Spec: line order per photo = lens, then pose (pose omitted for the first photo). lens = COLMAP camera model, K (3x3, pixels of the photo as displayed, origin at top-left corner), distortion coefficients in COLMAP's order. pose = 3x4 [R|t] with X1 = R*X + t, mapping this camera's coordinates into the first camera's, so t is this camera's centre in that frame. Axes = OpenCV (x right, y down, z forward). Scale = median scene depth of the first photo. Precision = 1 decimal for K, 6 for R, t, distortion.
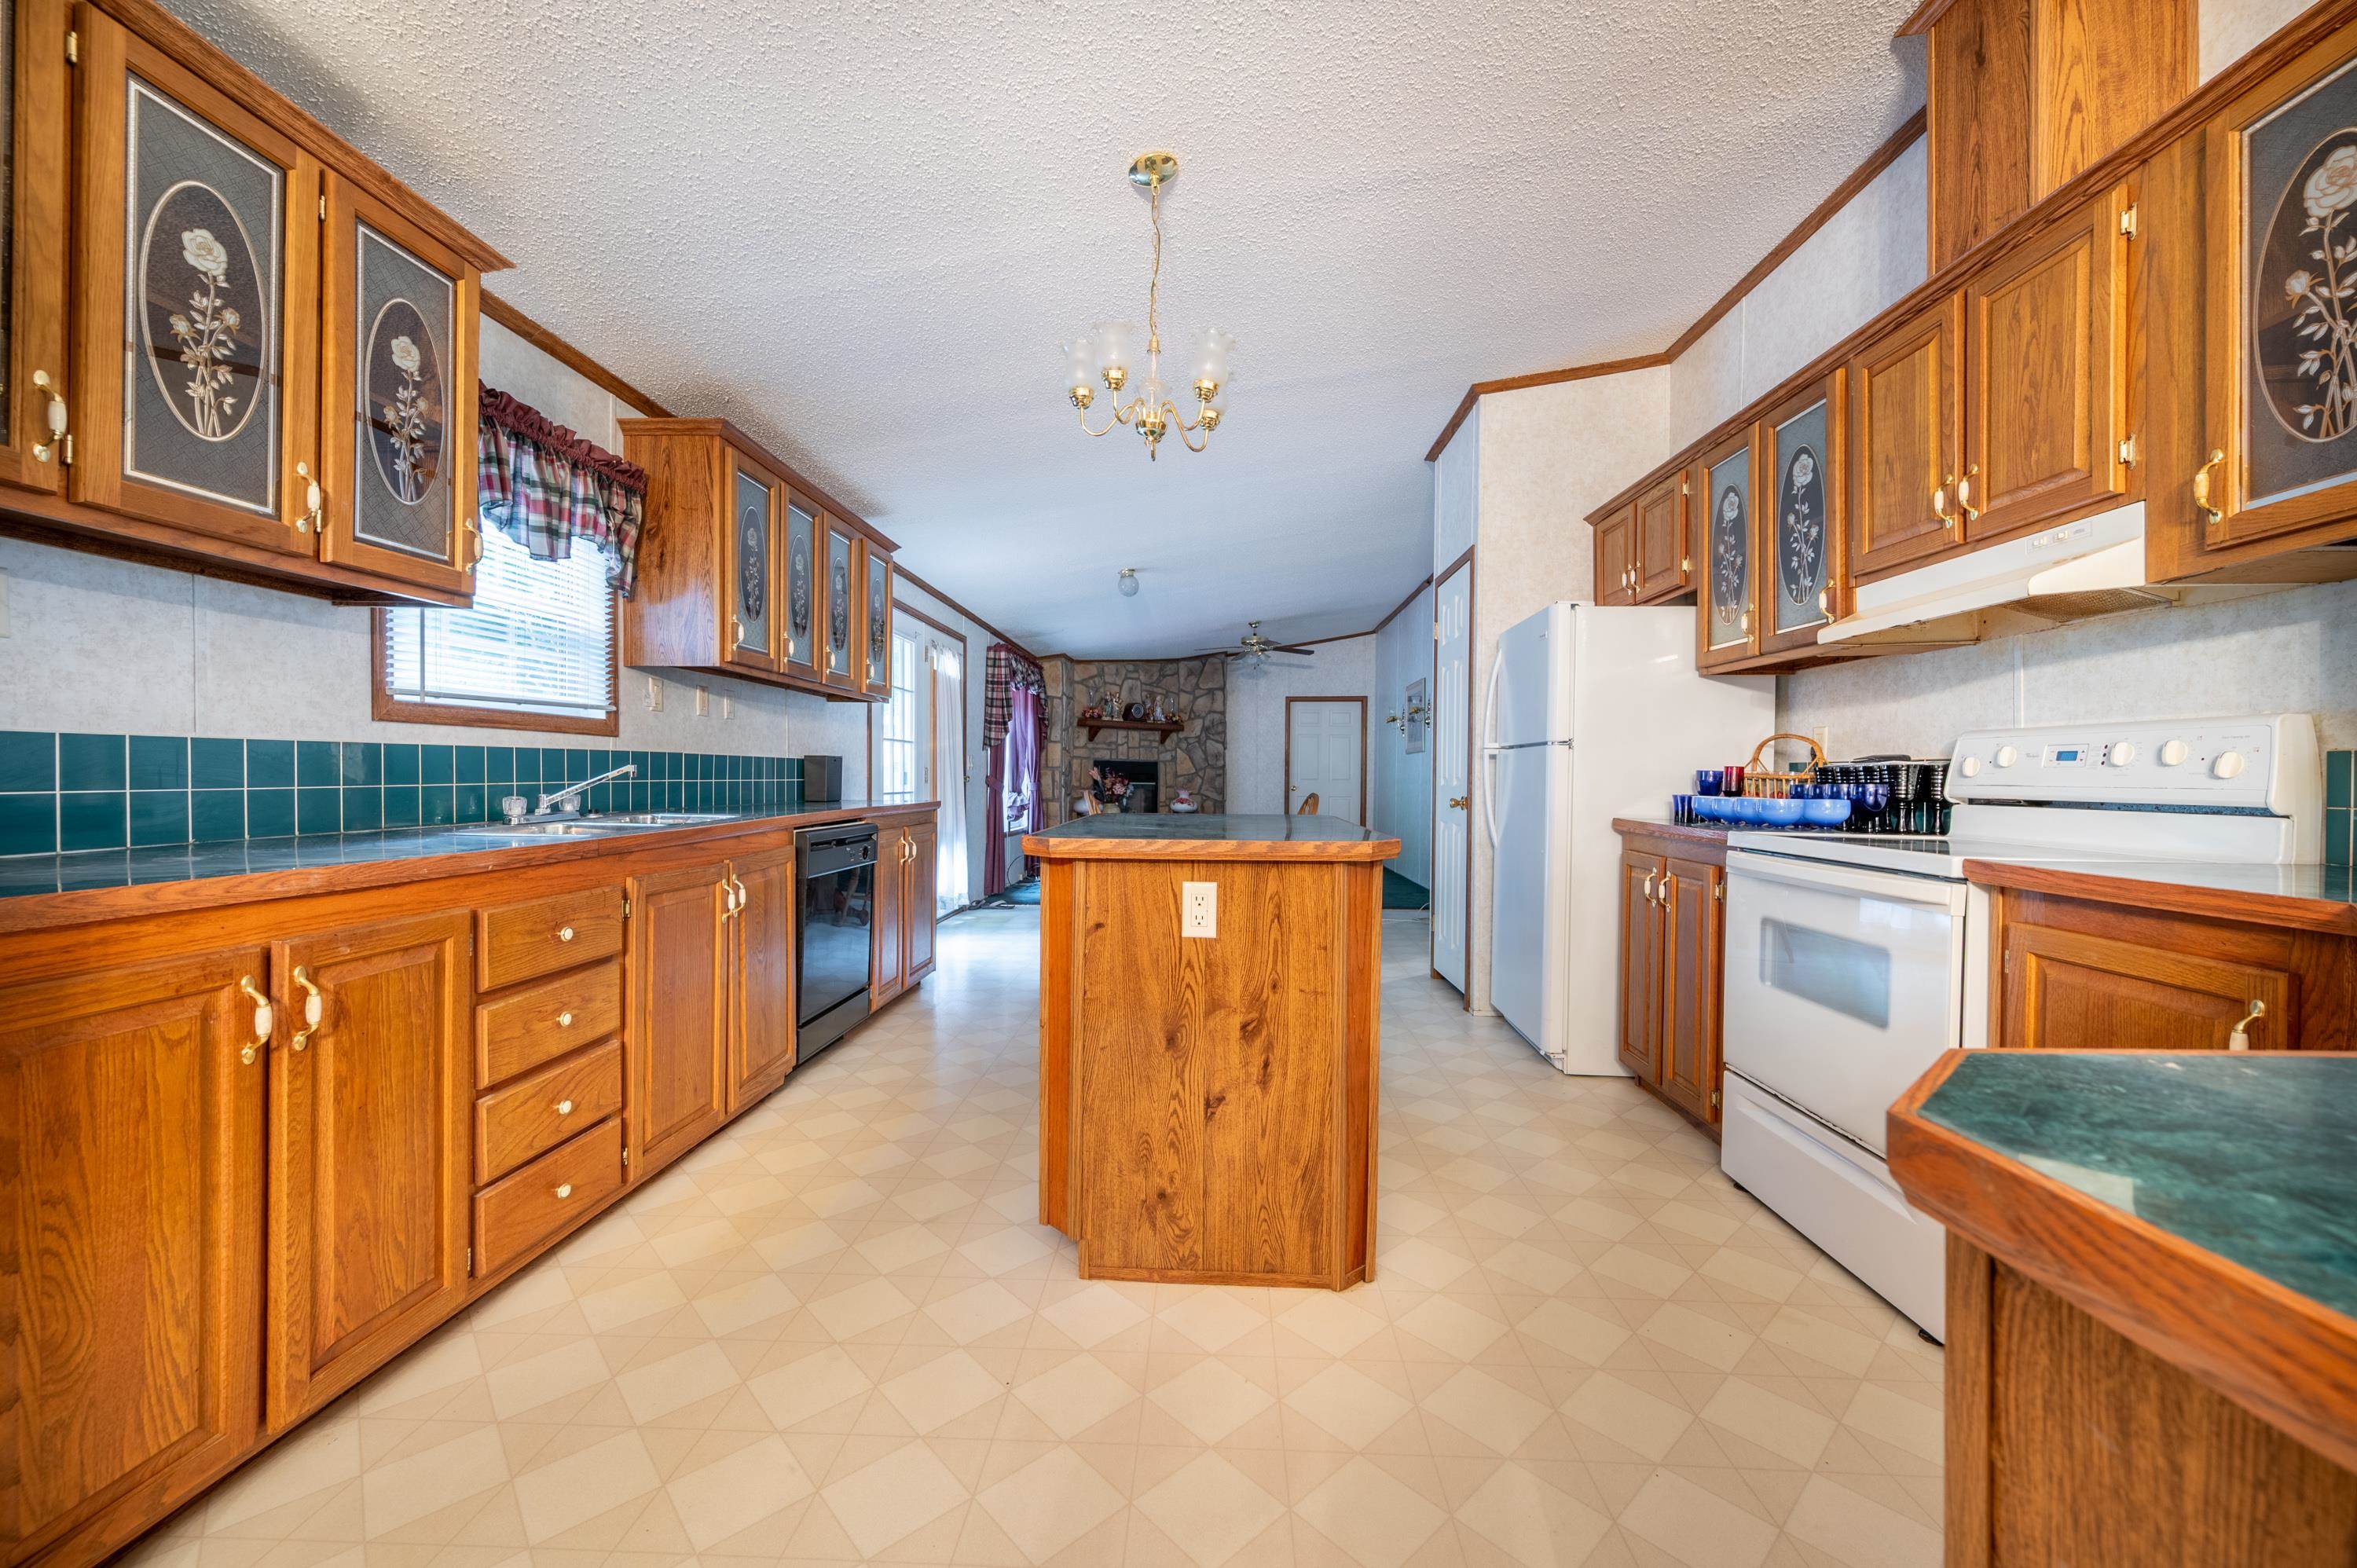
lens RADIAL K [[930.2, 0, 1182.7], [0, 930.2, 779.5], [0, 0, 1]] dist [-0.002428, 0.000955]
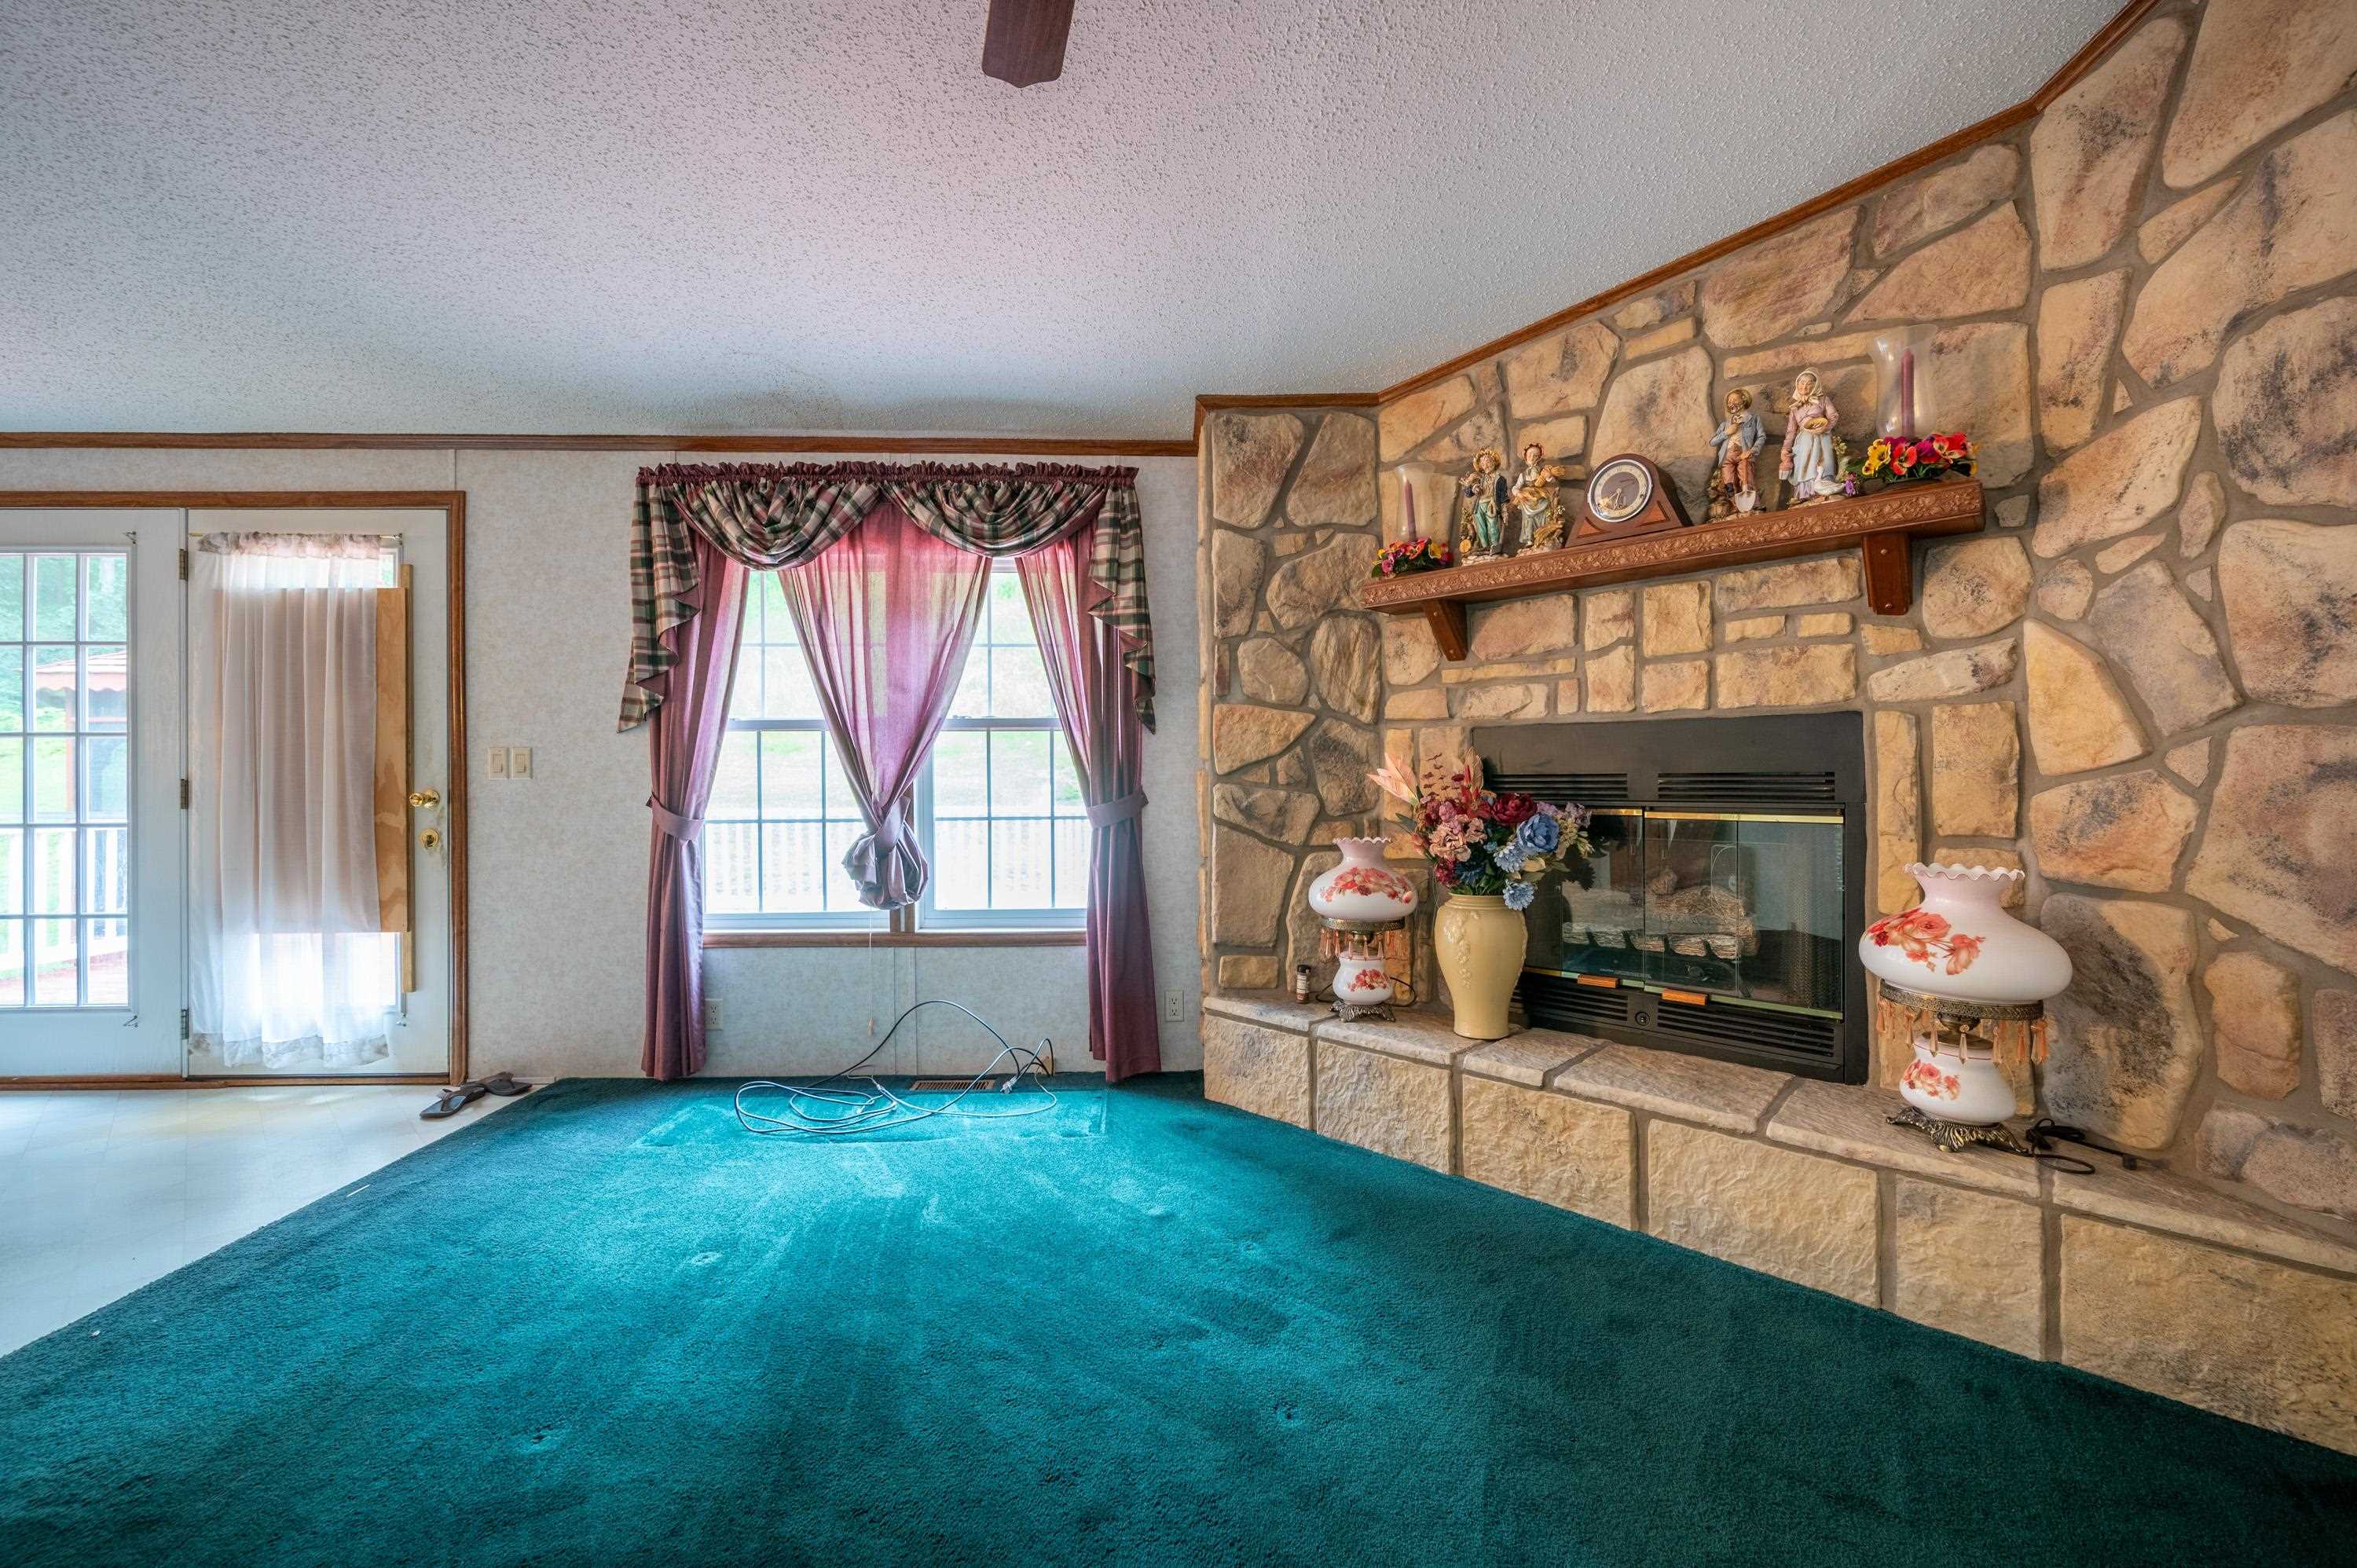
lens RADIAL K [[930.2, 0, 1187.5], [0, 930.2, 785.2], [0, 0, 1]] dist [-0.002428, 0.000955]
pose [[0.067392, -0.004941, -0.997714, 0.579511], [0.003674, 0.999982, -0.004704, -0.009642], [0.997720, -0.003348, 0.067409, 3.065478]]
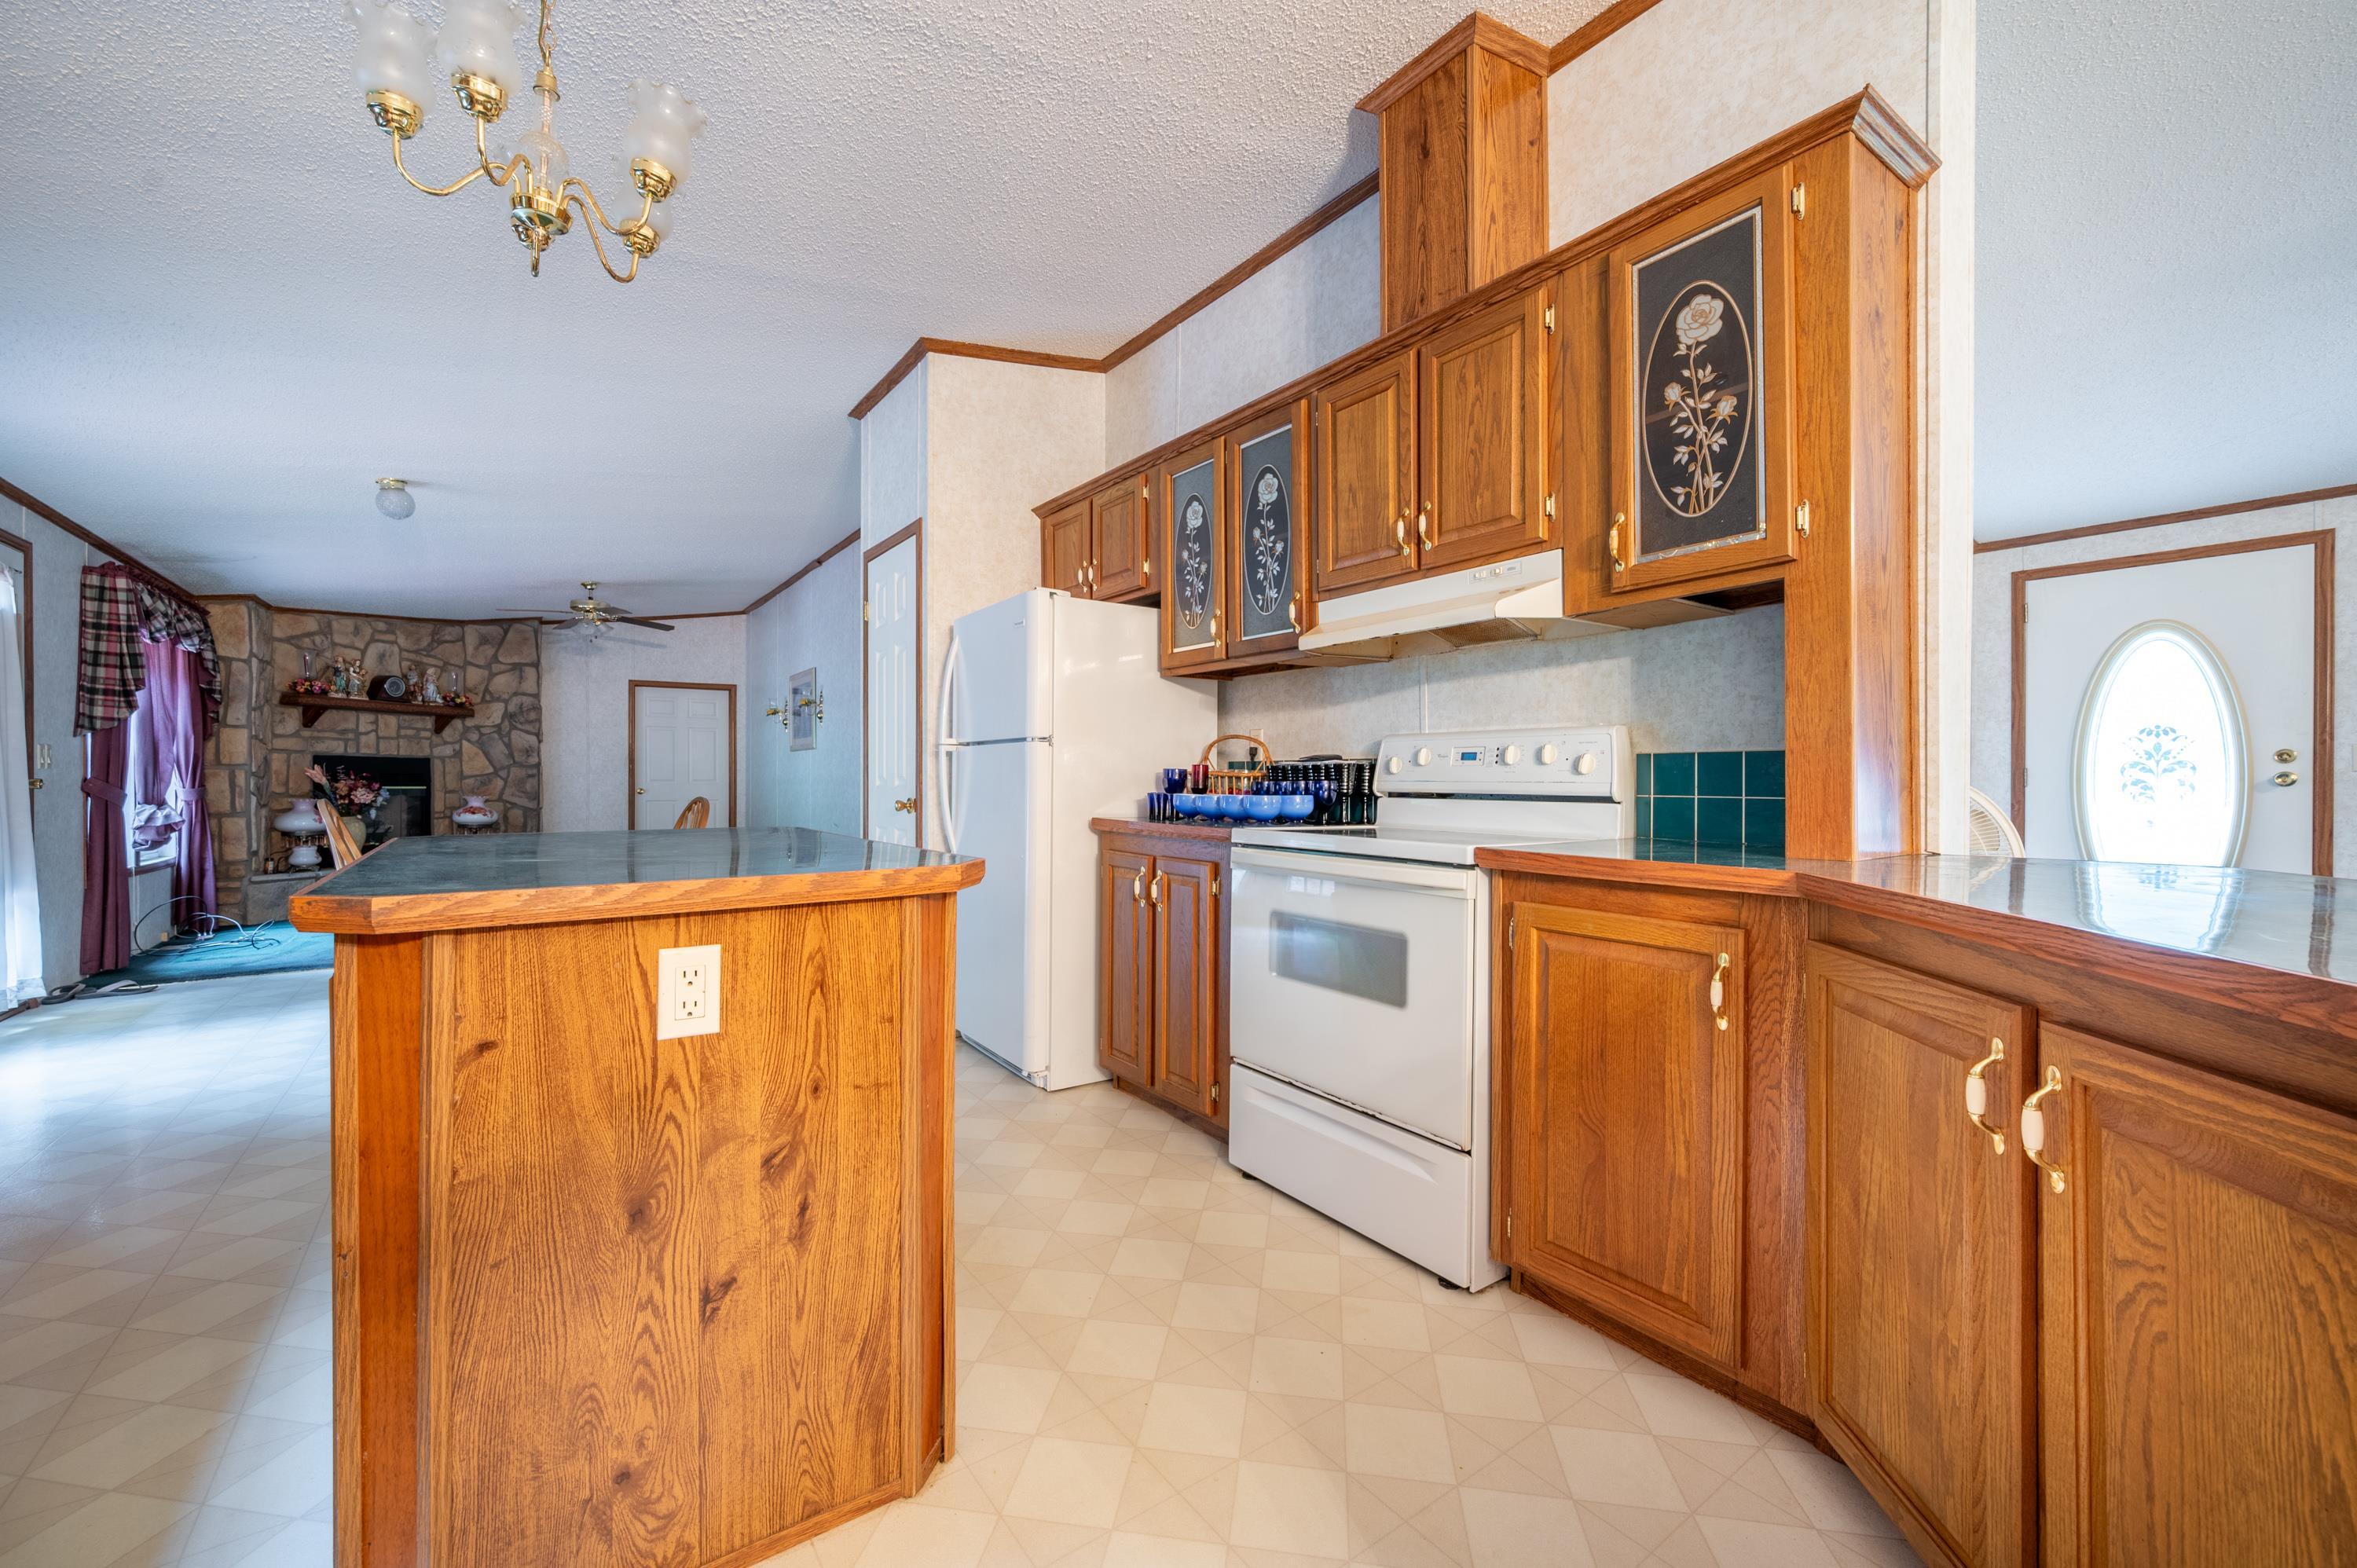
lens RADIAL K [[930.2, 0, 1187.4], [0, 930.2, 781.9], [0, 0, 1]] dist [-0.002428, 0.000955]
pose [[0.781157, -0.008398, 0.624278, -0.065354], [0.006425, 0.999965, 0.005412, -0.000600], [-0.624301, -0.000217, 0.781184, 0.185440]]
